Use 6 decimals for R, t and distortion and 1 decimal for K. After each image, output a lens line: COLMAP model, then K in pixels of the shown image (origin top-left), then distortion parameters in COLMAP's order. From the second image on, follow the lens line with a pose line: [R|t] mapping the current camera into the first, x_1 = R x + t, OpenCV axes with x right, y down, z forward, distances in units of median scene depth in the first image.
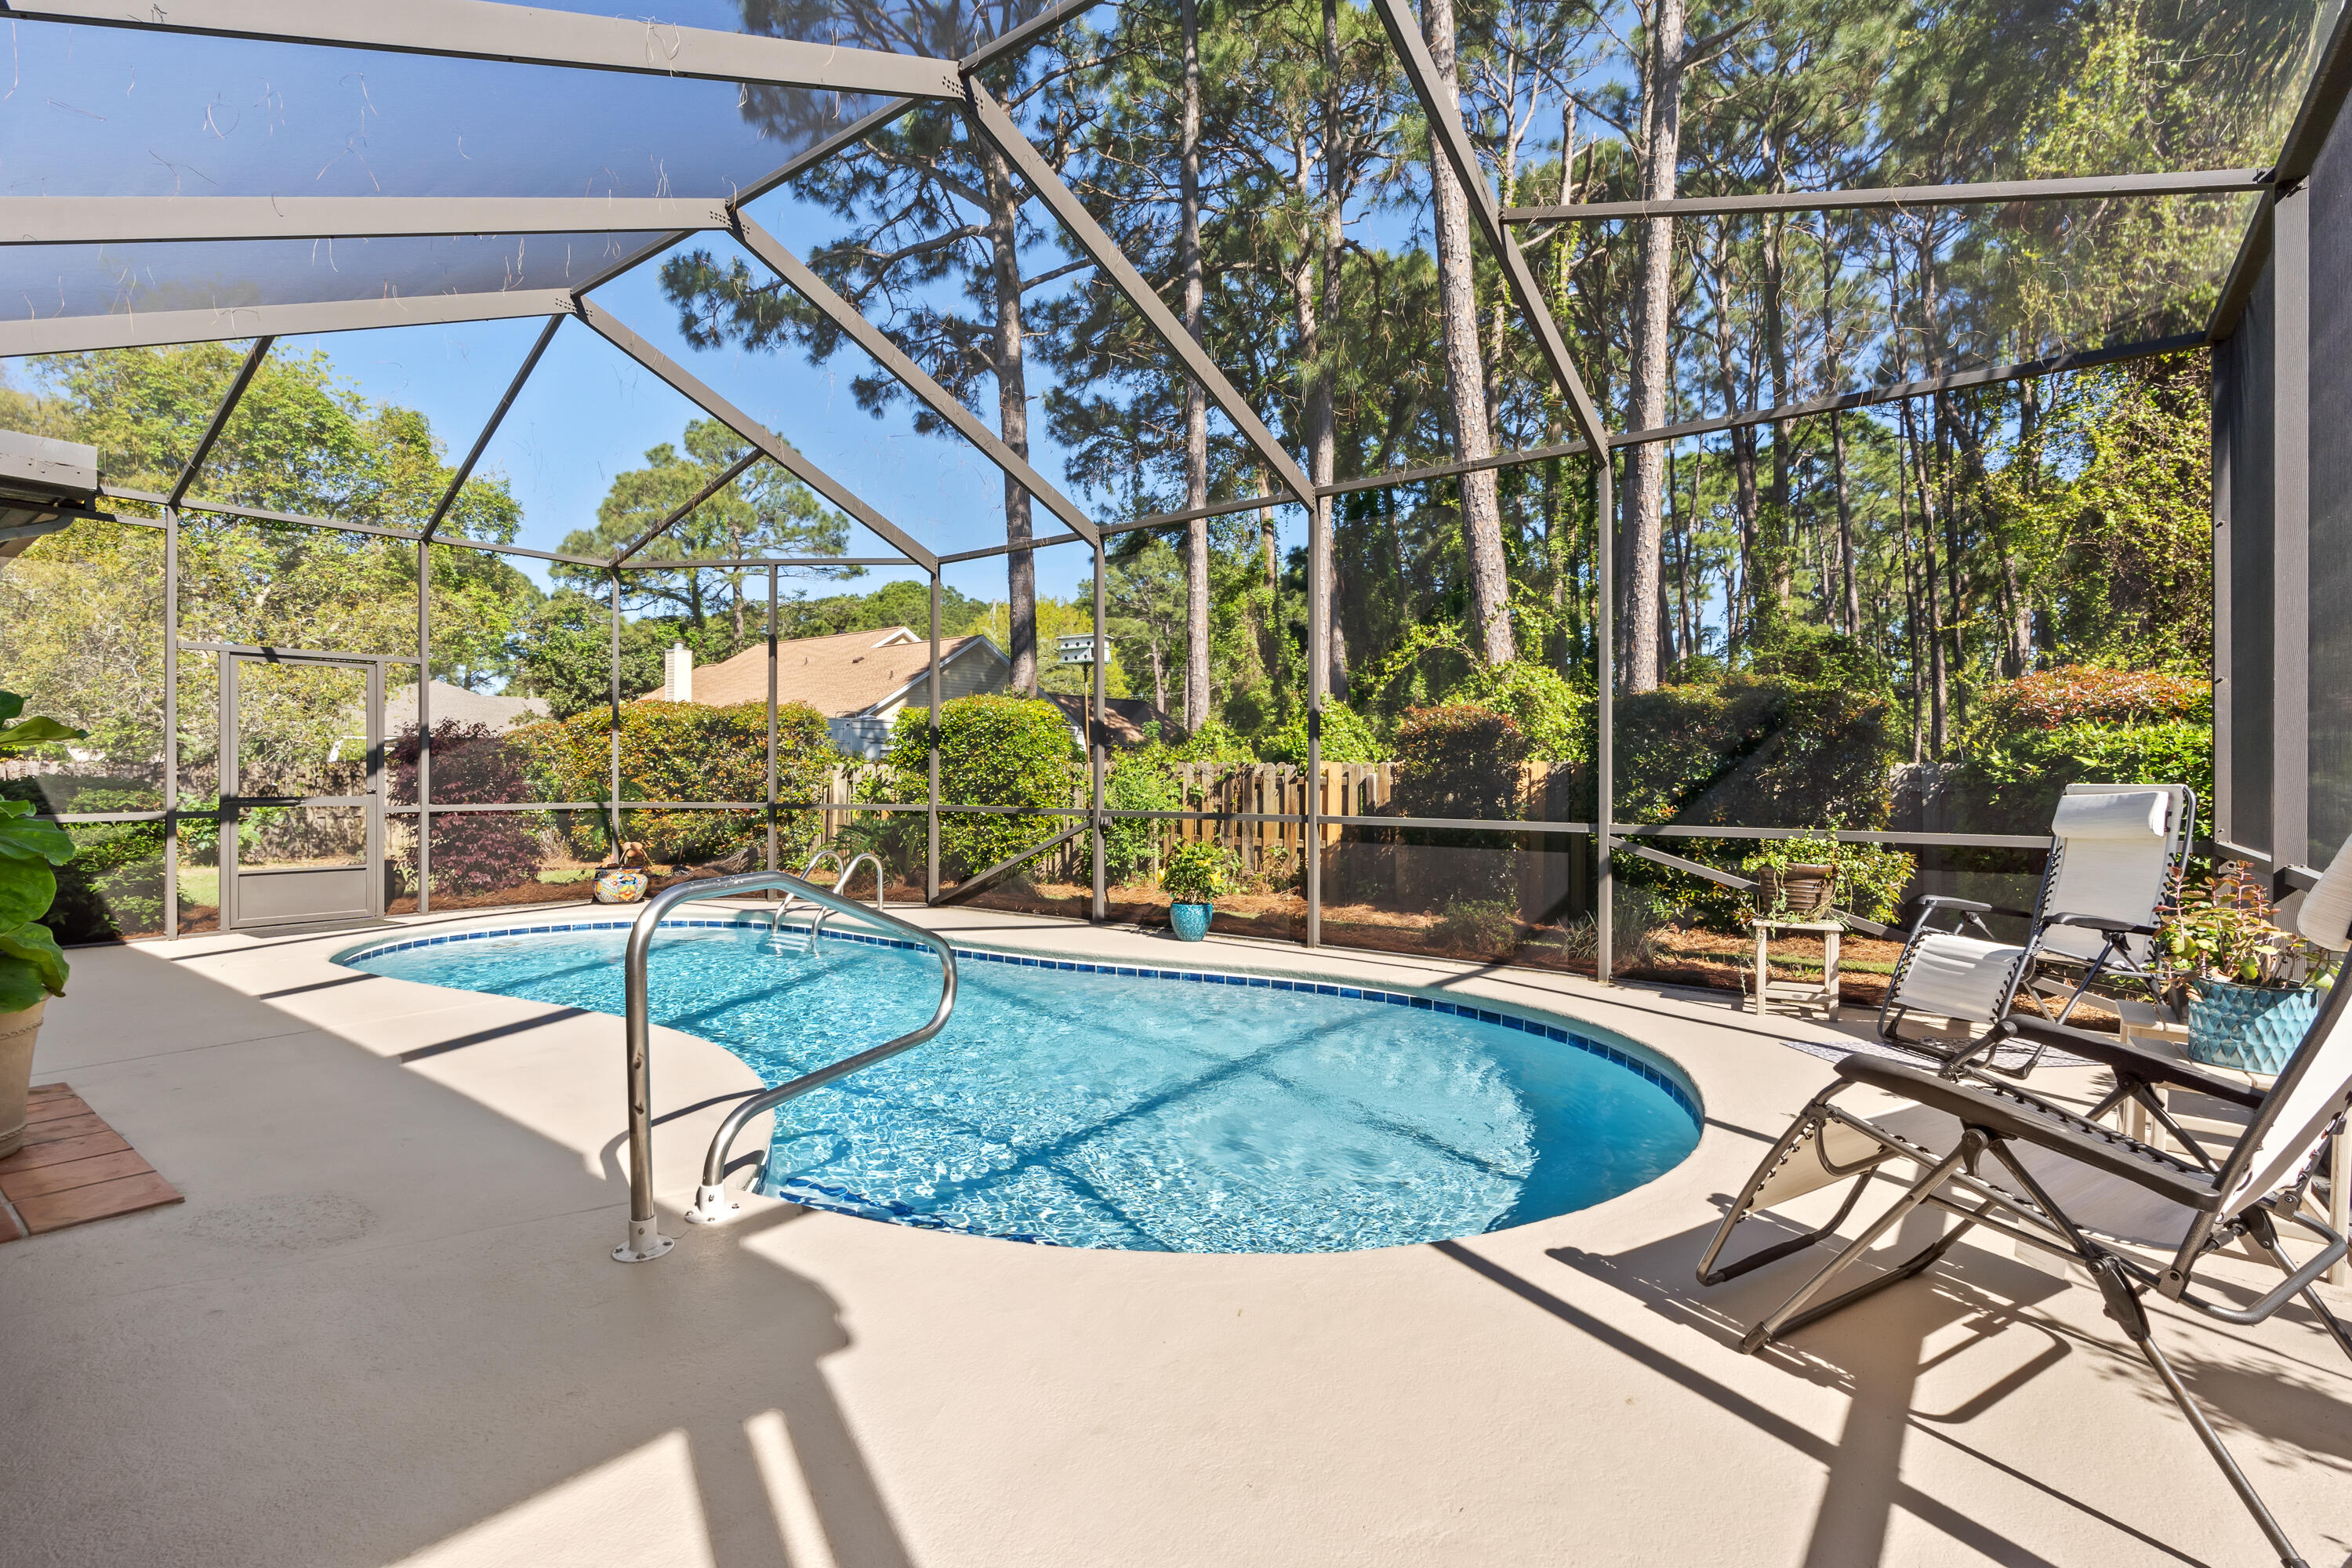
lens RADIAL K [[1152.1, 0, 1211.3], [0, 1152.1, 782.2], [0, 0, 1]] dist [-0.007502, 0.004082]
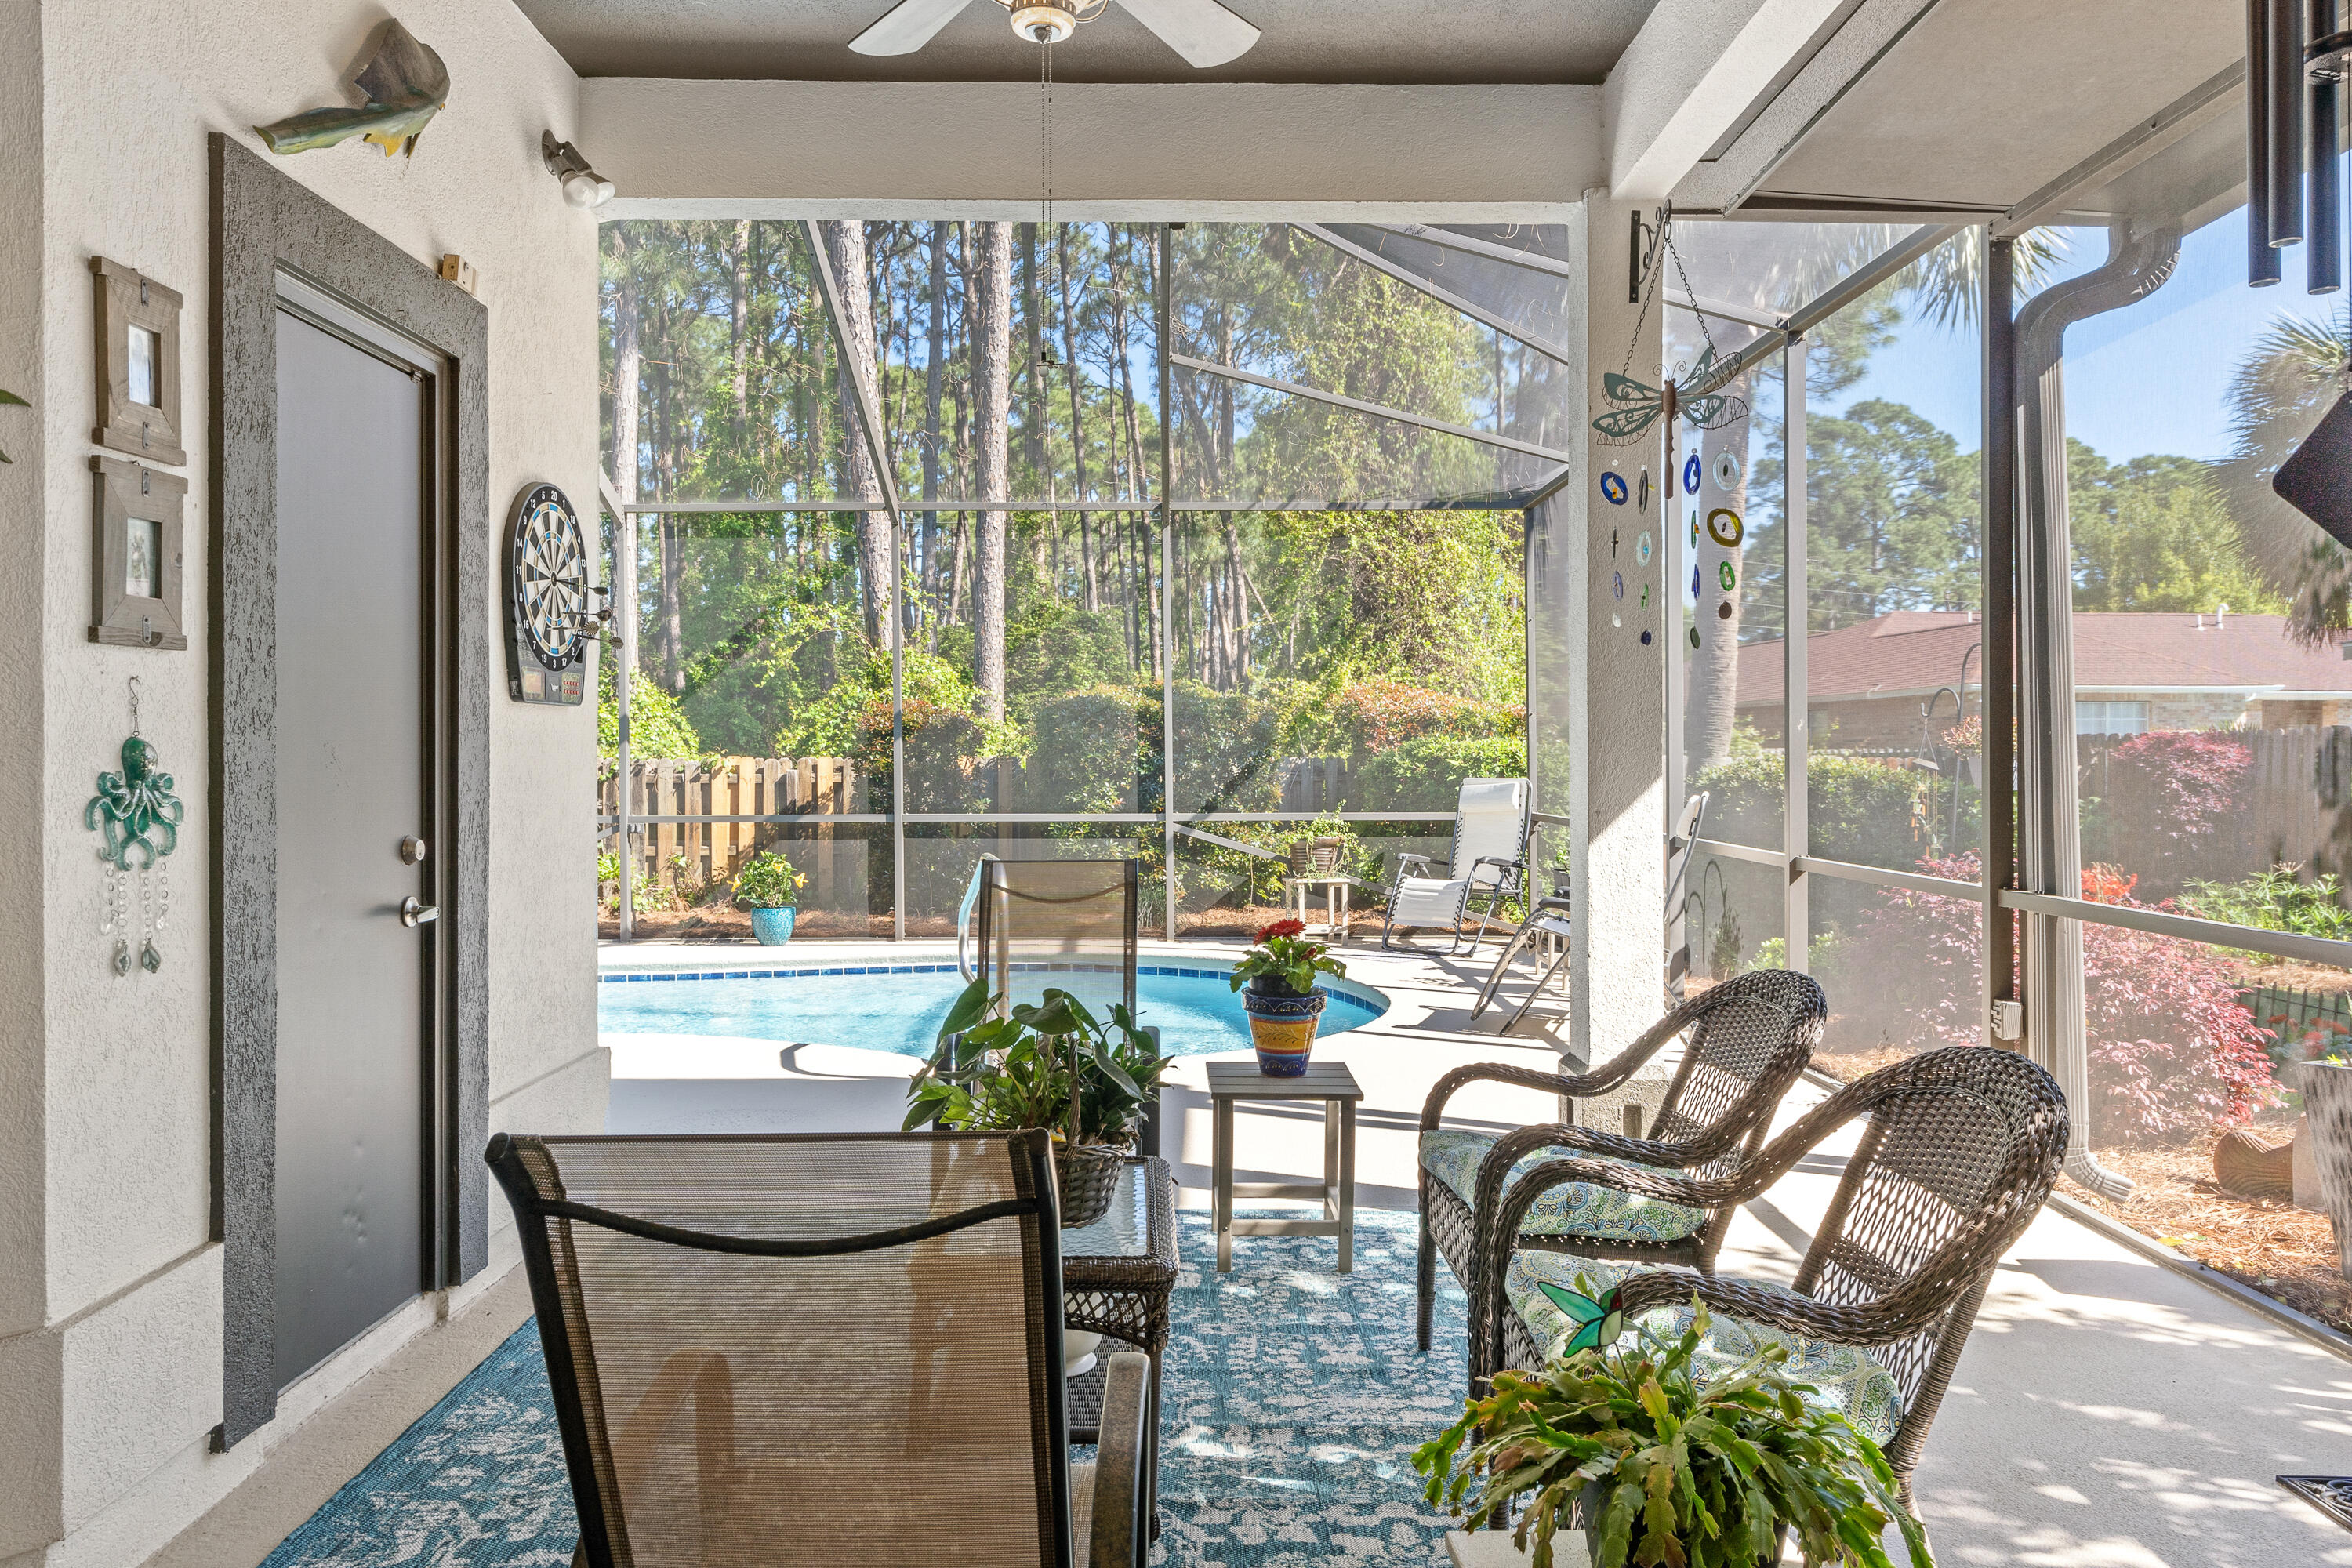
lens RADIAL K [[1600.3, 0, 1190.9], [0, 1600.3, 766.8], [0, 0, 1]] dist [-0.007864, -0.000145]
pose [[0.800365, -0.010570, 0.599420, -0.372723], [0.010534, 0.999938, 0.003567, -0.011330], [-0.599421, 0.003459, 0.800426, -0.227818]]
